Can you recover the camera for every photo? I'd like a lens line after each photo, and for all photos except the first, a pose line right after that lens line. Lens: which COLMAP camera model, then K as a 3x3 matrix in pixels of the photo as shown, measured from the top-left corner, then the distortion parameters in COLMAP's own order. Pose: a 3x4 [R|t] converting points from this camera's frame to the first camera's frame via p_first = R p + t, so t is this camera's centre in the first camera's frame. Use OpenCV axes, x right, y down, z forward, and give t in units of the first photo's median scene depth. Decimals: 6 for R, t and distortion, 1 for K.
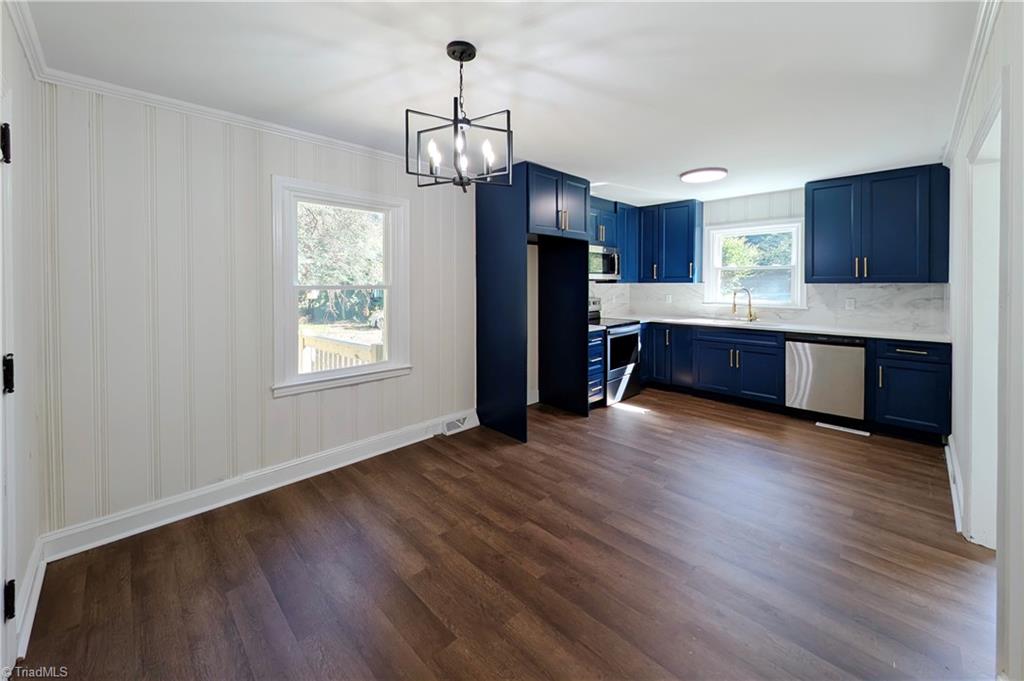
lens RADIAL K [[391.3, 0, 522.7], [0, 391.3, 285.6], [0, 0, 1]] dist [0.006319, -0.001695]
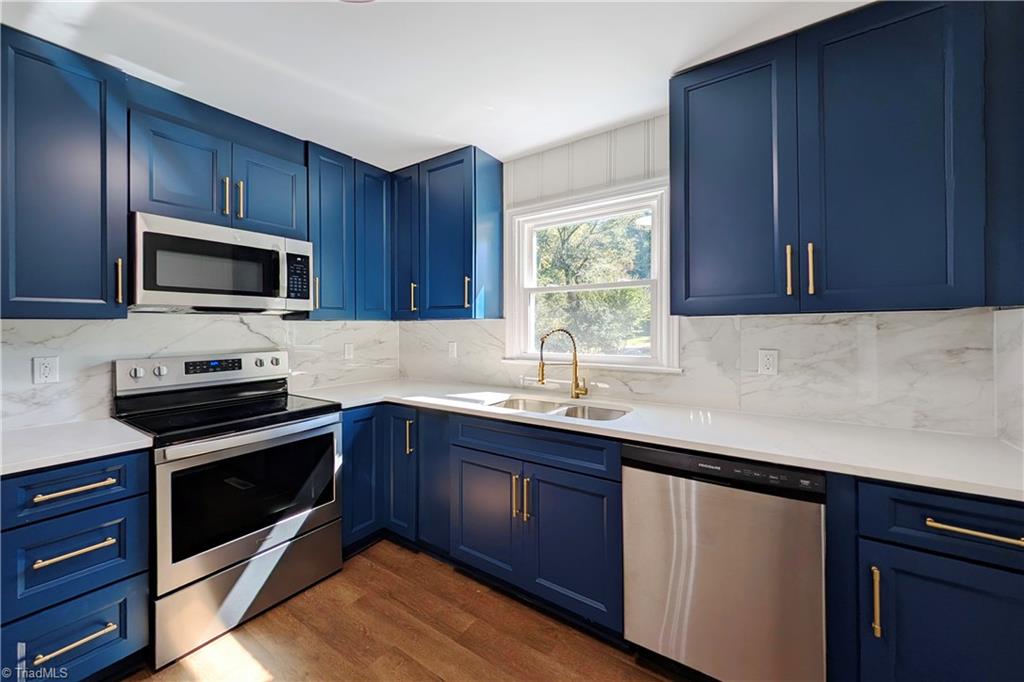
lens RADIAL K [[391.3, 0, 507.1], [0, 391.3, 322.4], [0, 0, 1]] dist [0.006319, -0.001695]
pose [[0.986635, -0.003040, 0.162916, 0.424569], [0.006422, 0.999775, -0.020238, 0.008680], [-0.162818, 0.021013, 0.986432, 0.548296]]
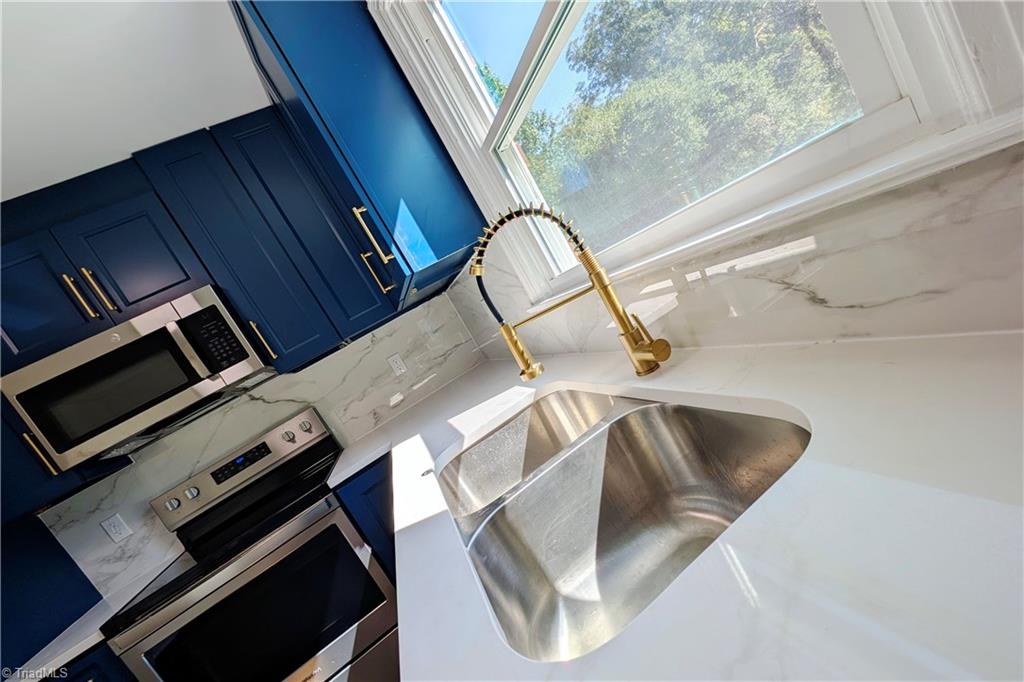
lens RADIAL K [[391.3, 0, 511.3], [0, 391.3, 345.8], [0, 0, 1]] dist [0.006319, -0.001695]
pose [[0.793802, -0.389952, -0.466708, 0.615429], [0.490363, 0.864308, 0.111875, 0.035650], [0.359753, -0.317663, 0.877307, 0.846469]]
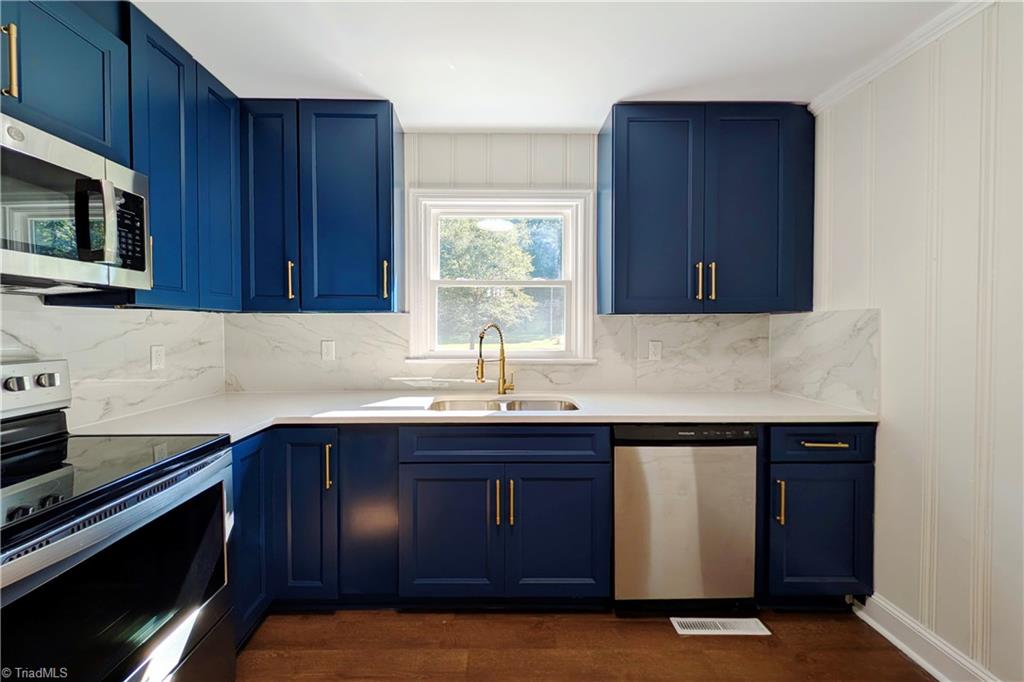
lens RADIAL K [[391.3, 0, 489.5], [0, 391.3, 332.3], [0, 0, 1]] dist [0.006319, -0.001695]
pose [[0.712930, -0.009259, 0.701174, 0.238943], [0.004362, 0.999952, 0.008768, 0.012556], [-0.701221, -0.003192, 0.712937, 0.679705]]
